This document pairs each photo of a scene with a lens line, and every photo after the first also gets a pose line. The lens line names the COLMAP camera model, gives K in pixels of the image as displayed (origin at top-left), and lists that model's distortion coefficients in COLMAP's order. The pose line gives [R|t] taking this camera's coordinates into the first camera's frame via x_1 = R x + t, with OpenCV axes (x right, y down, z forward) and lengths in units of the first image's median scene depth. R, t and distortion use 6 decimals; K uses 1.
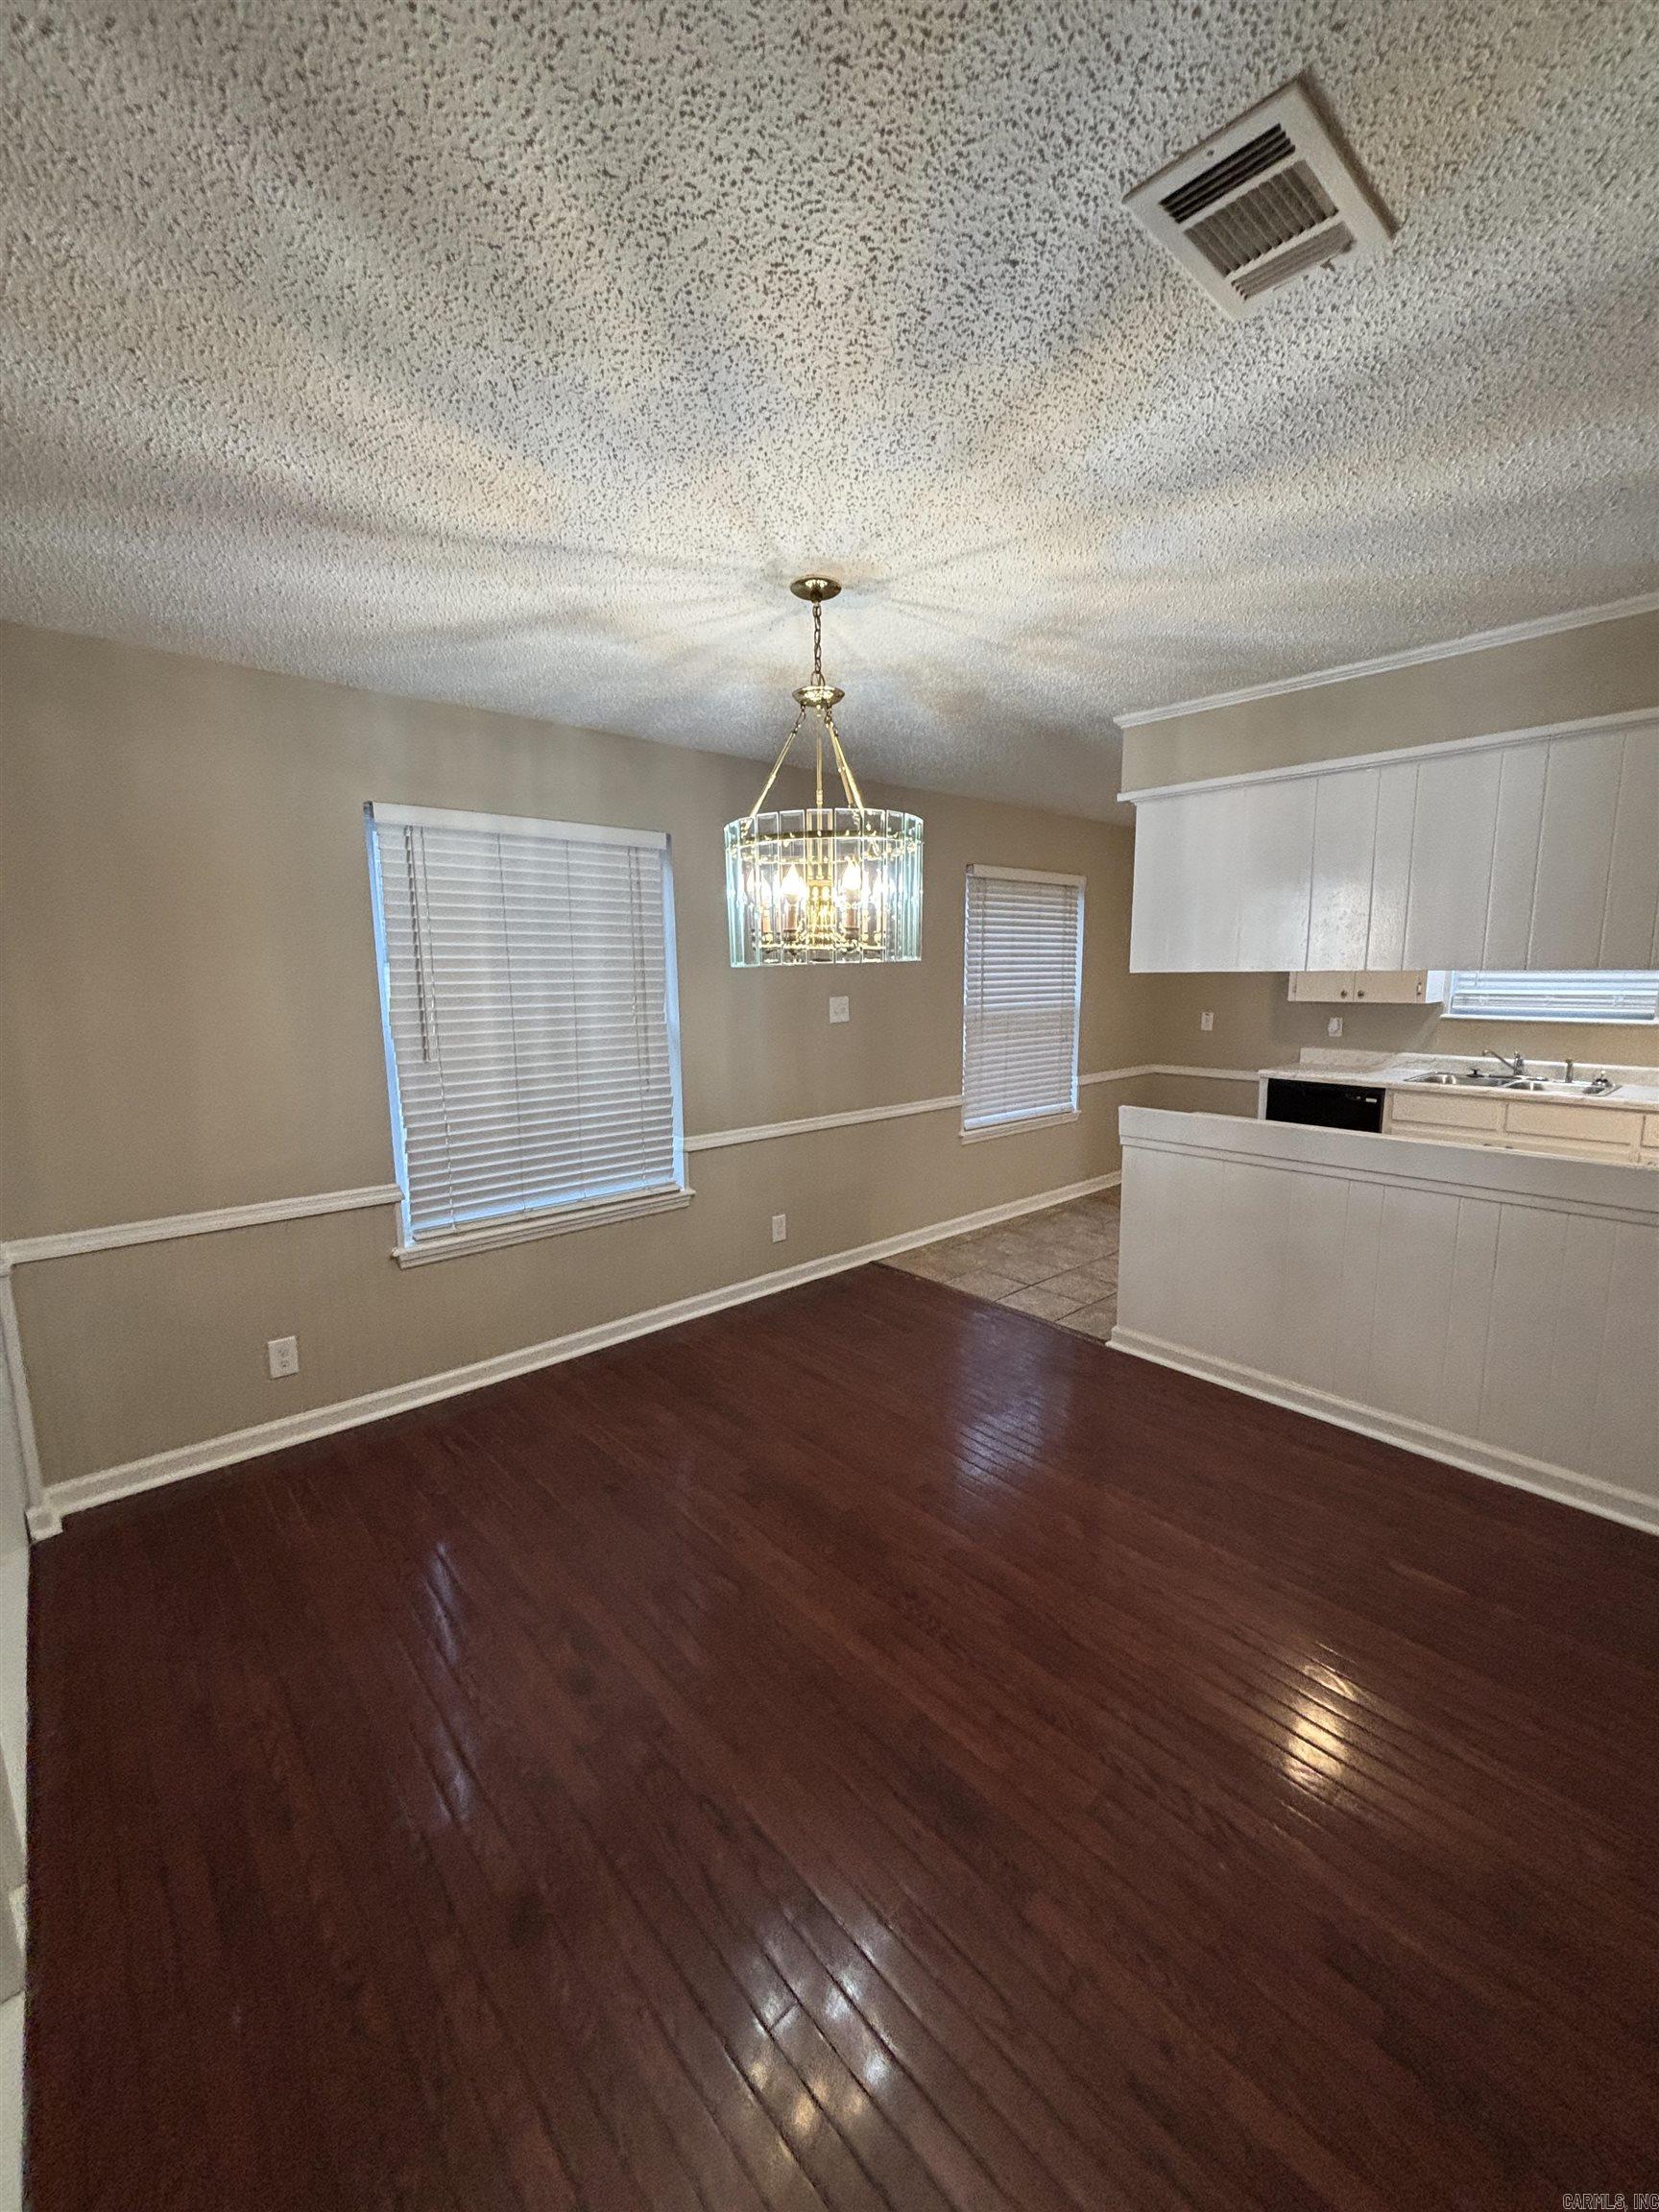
lens RADIAL K [[892.7, 0, 827.8], [0, 892.7, 1111.7], [0, 0, 1]] dist [0.015236, -0.005946]
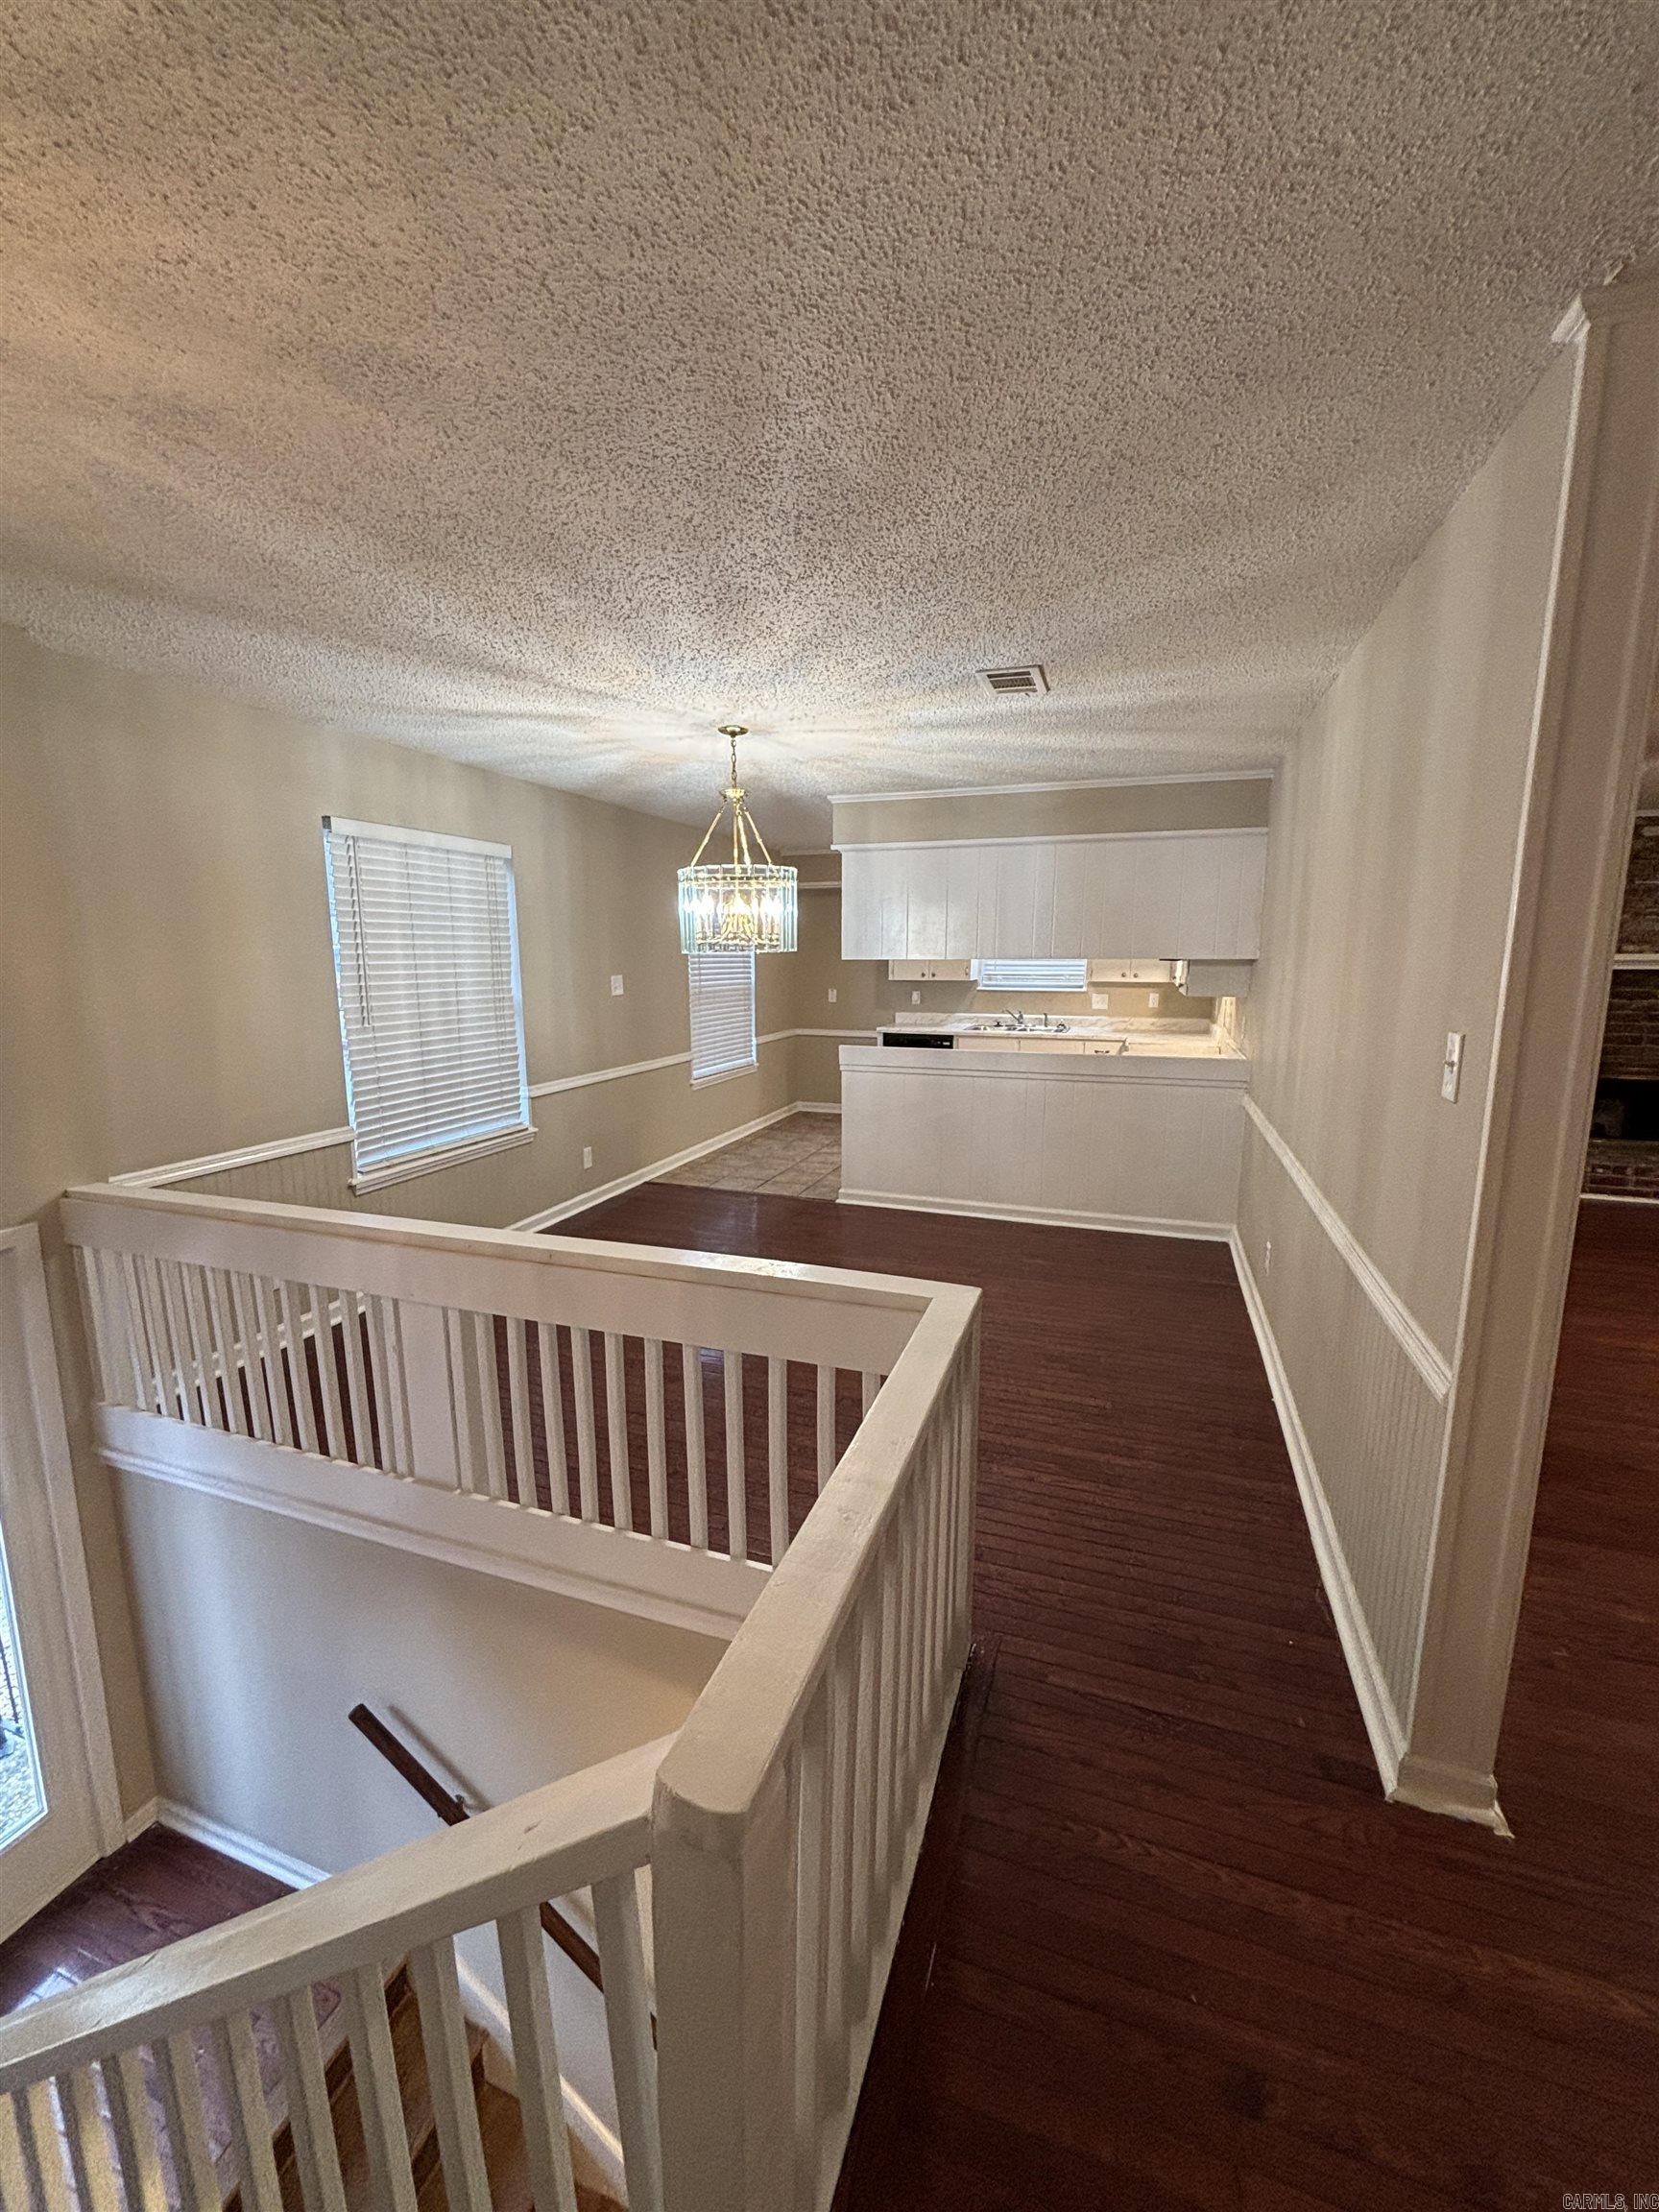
lens RADIAL K [[892.4, 0, 829.5], [0, 892.4, 1106.0], [0, 0, 1]] dist [-0.000533, -0.000193]
pose [[0.875673, -0.071497, 0.477583, -0.480889], [0.067789, 0.997386, 0.025019, 0.065722], [-0.478123, 0.010467, 0.878230, -0.380484]]
